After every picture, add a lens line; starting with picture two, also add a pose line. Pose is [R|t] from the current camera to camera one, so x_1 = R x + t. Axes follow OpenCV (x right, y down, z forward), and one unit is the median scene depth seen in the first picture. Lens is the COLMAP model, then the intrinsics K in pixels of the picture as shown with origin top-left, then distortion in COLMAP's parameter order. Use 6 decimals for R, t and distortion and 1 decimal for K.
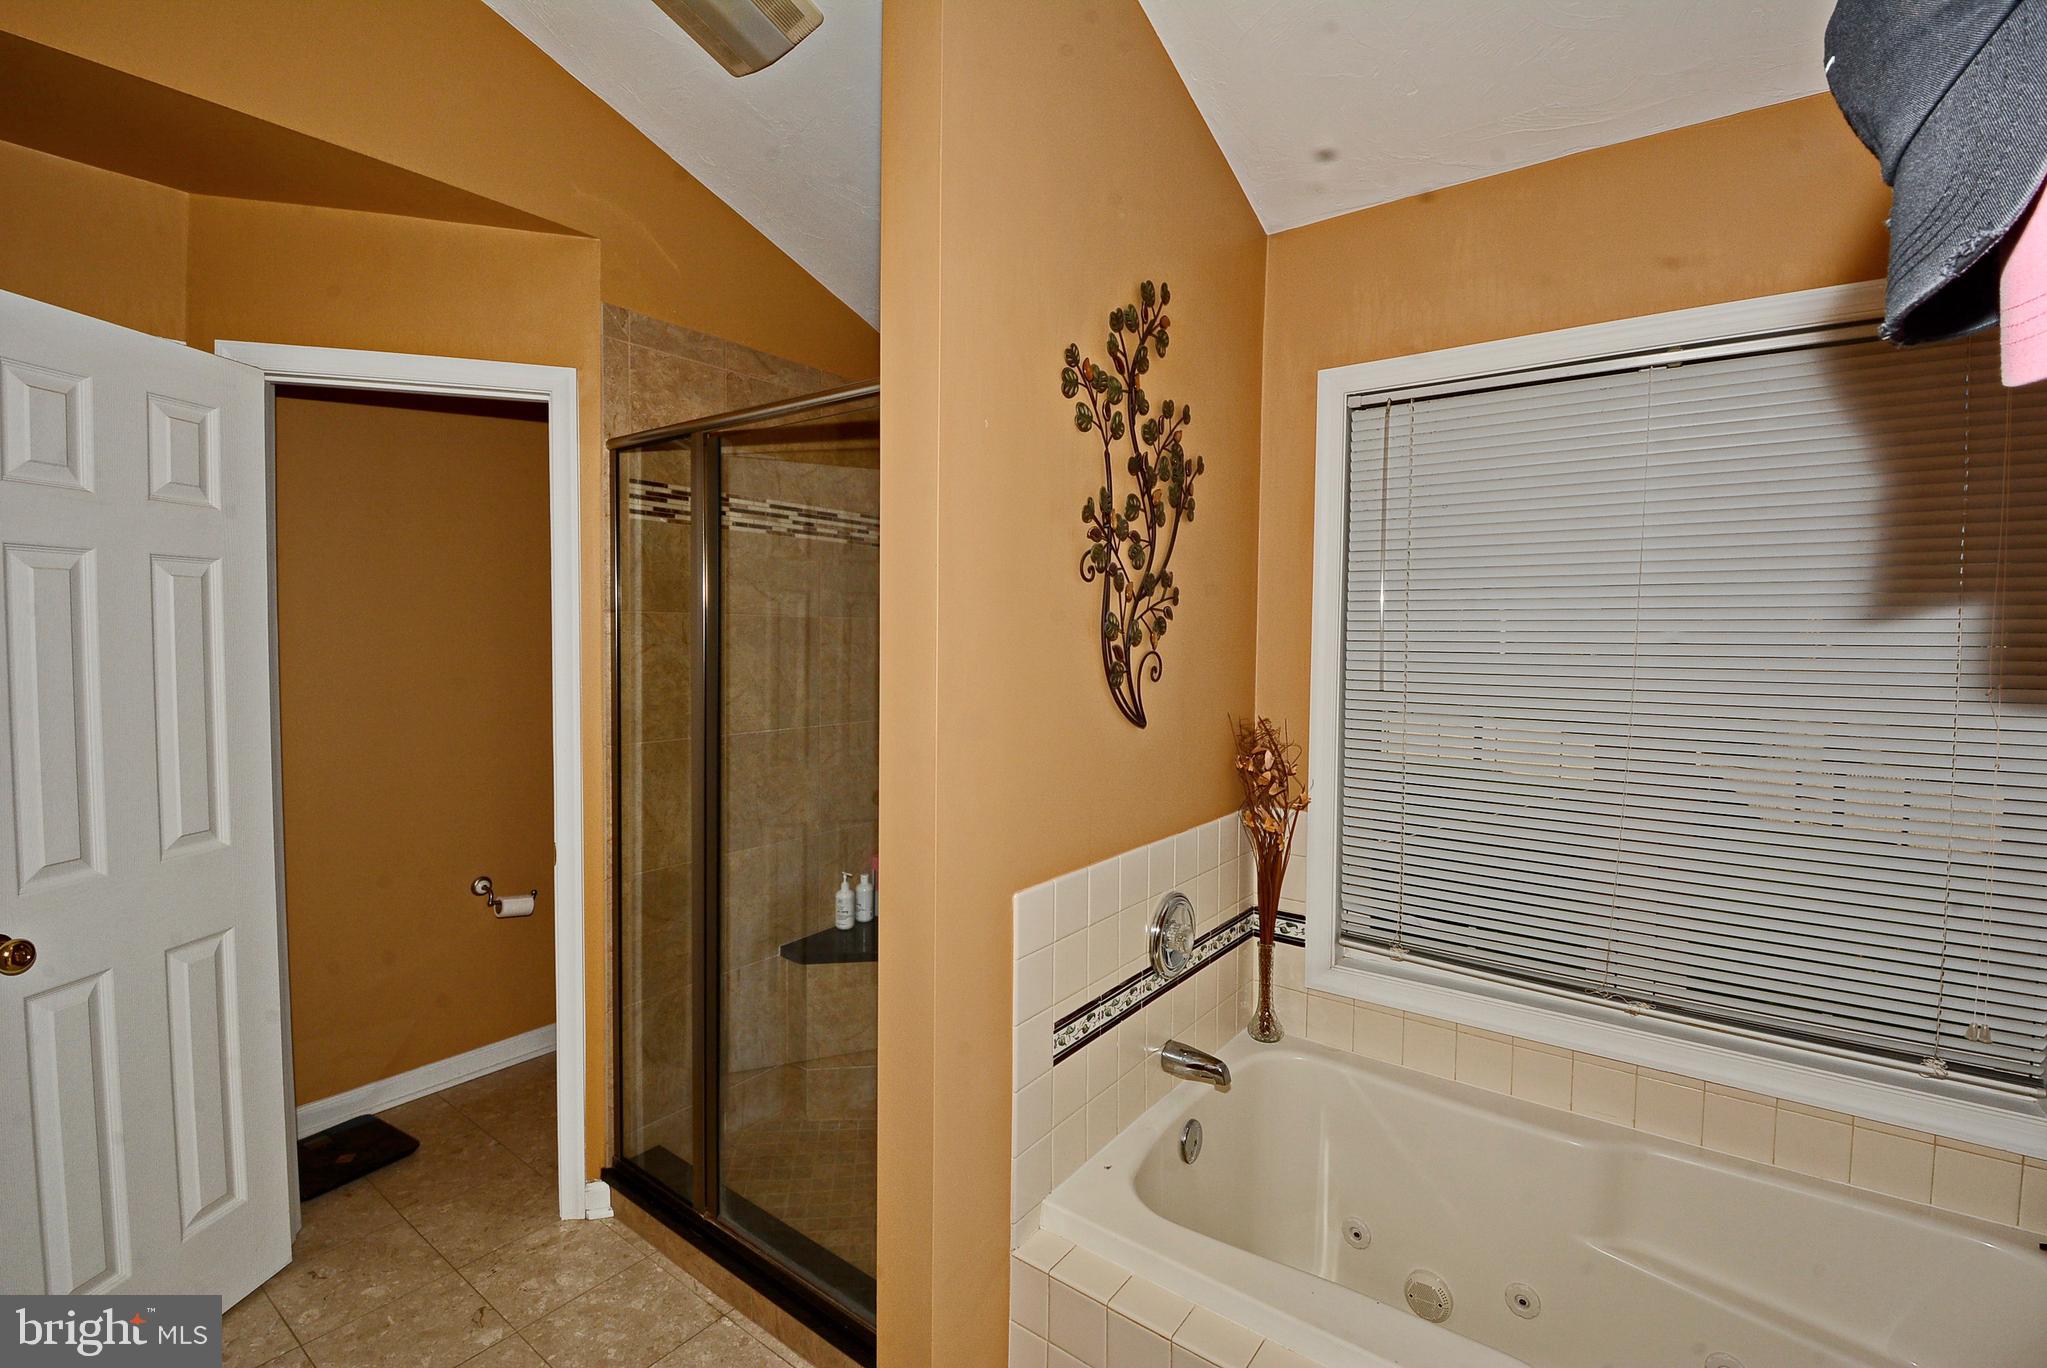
lens RADIAL K [[908.8, 0, 1020.5], [0, 908.8, 680.0], [0, 0, 1]] dist [-0.019244, -0.000752]
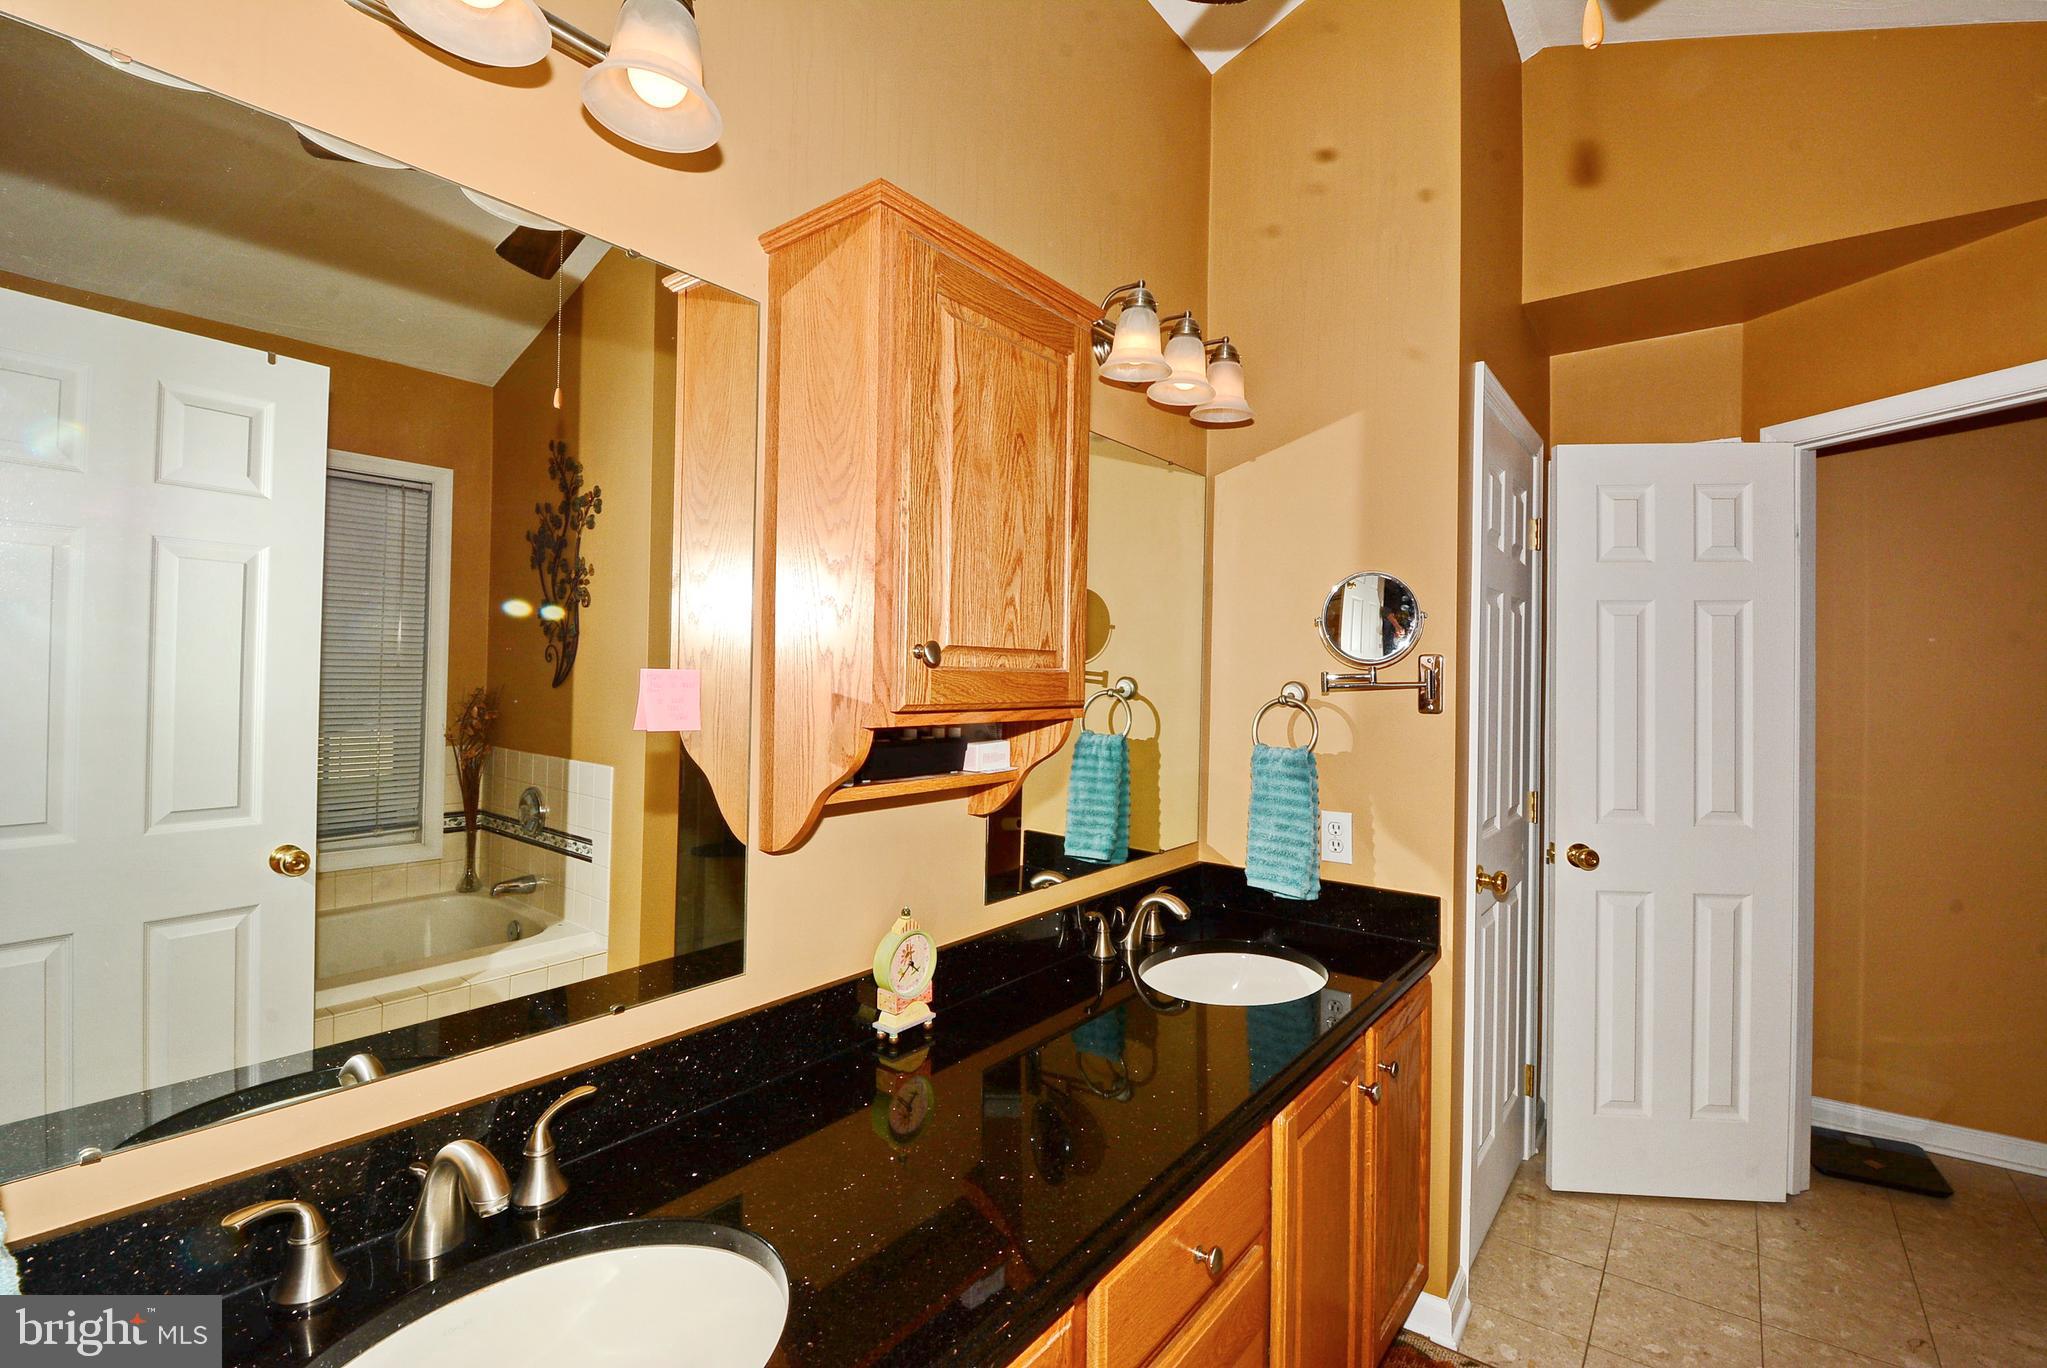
lens RADIAL K [[908.8, 0, 1018.9], [0, 908.8, 679.3], [0, 0, 1]] dist [-0.019244, -0.000752]
pose [[-0.022395, -0.017790, -0.999591, 0.388831], [-0.058870, 0.998130, -0.016445, 0.057533], [0.998014, 0.058478, -0.023401, -0.003920]]
